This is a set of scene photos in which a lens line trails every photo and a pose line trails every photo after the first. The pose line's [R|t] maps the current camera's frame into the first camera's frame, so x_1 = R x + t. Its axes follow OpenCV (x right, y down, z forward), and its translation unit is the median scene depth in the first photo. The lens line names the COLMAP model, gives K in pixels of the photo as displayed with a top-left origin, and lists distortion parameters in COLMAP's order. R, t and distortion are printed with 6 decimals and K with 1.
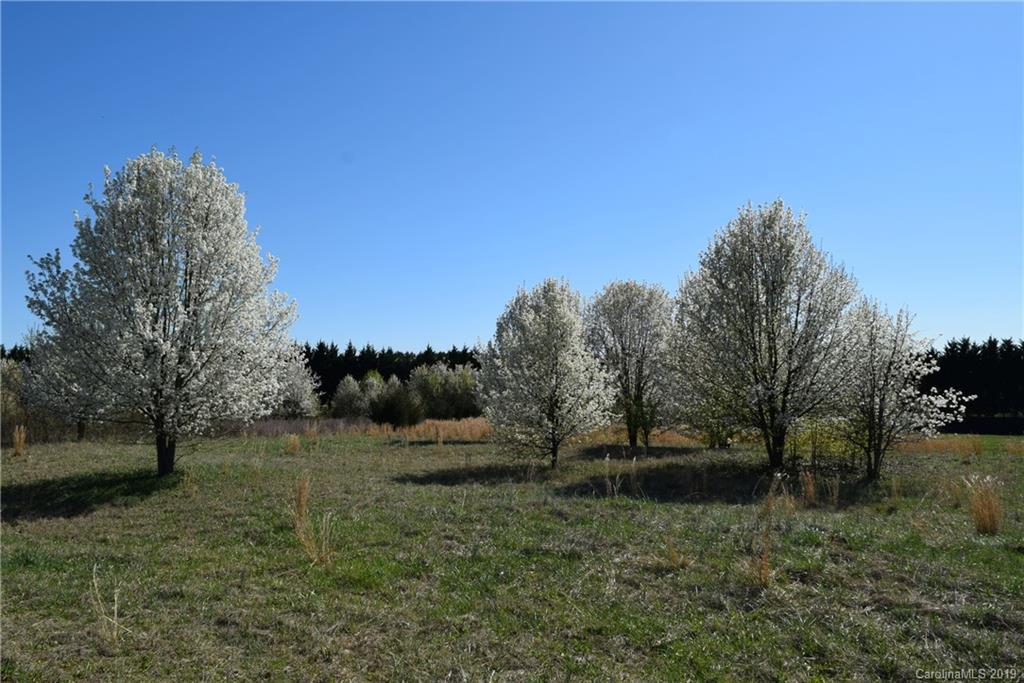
lens RADIAL K [[788.7, 0, 509.1], [0, 788.7, 338.3], [0, 0, 1]] dist [-0.024473, 0.012986]
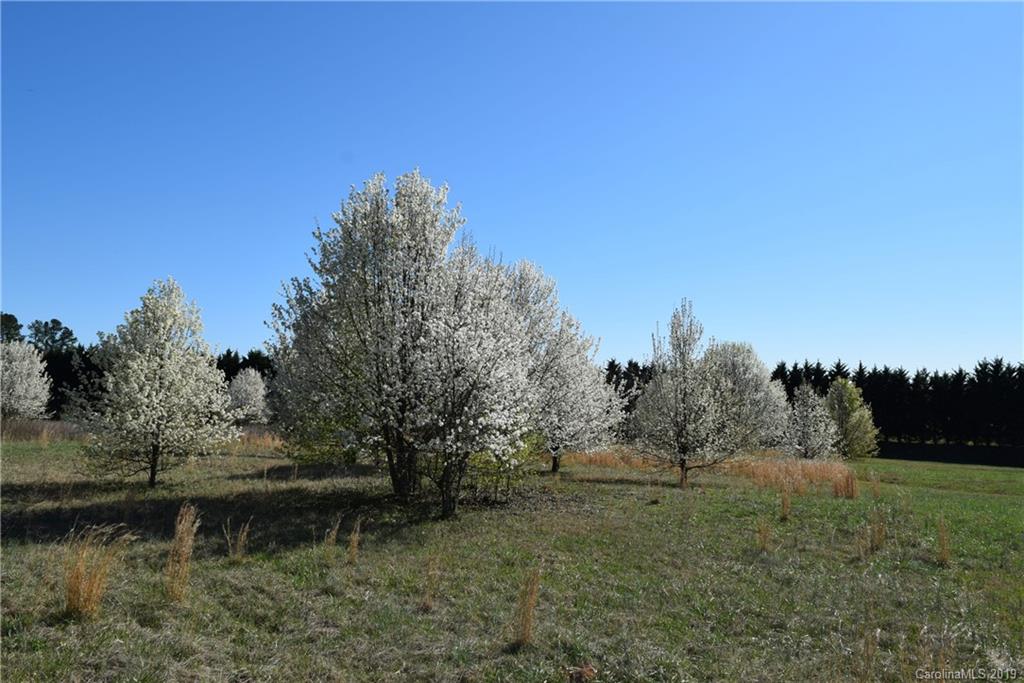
lens RADIAL K [[788.7, 0, 539.7], [0, 788.7, 333.0], [0, 0, 1]] dist [-0.024473, 0.012986]
pose [[0.996887, 0.017084, -0.076976, 0.172150], [-0.018860, 0.999571, -0.022405, 0.000258], [0.076561, 0.023787, 0.996781, 0.017028]]
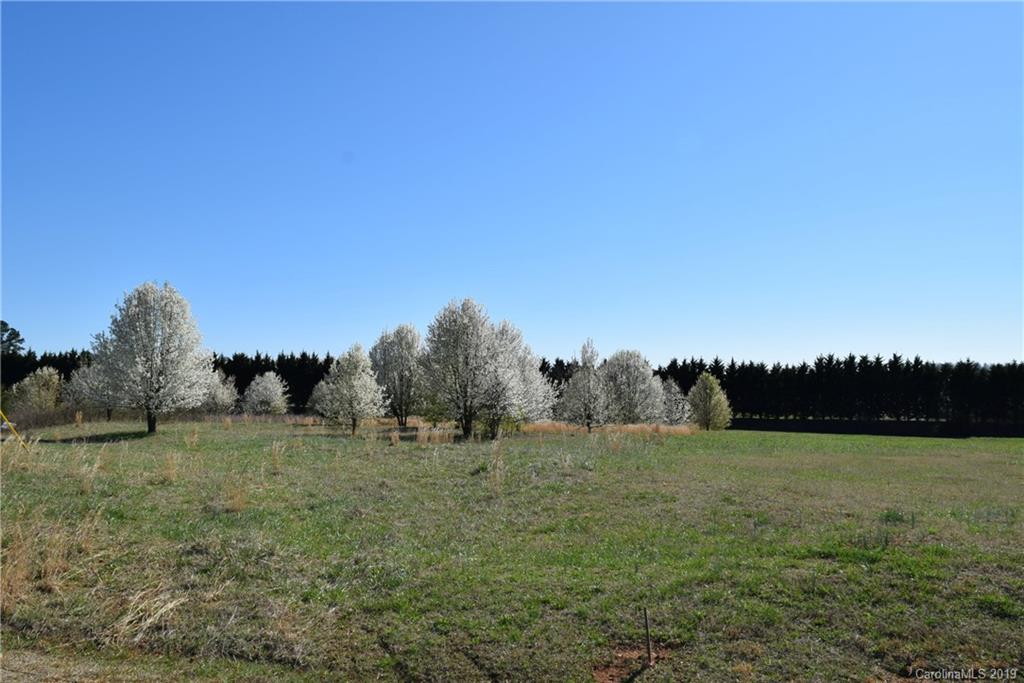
lens RADIAL K [[788.7, 0, 520.5], [0, 788.7, 336.1], [0, 0, 1]] dist [-0.024473, 0.012986]
pose [[0.999972, 0.005099, -0.005400, 0.154820], [-0.005132, 0.999968, -0.006106, -0.022178], [0.005369, 0.006133, 0.999967, -0.303925]]
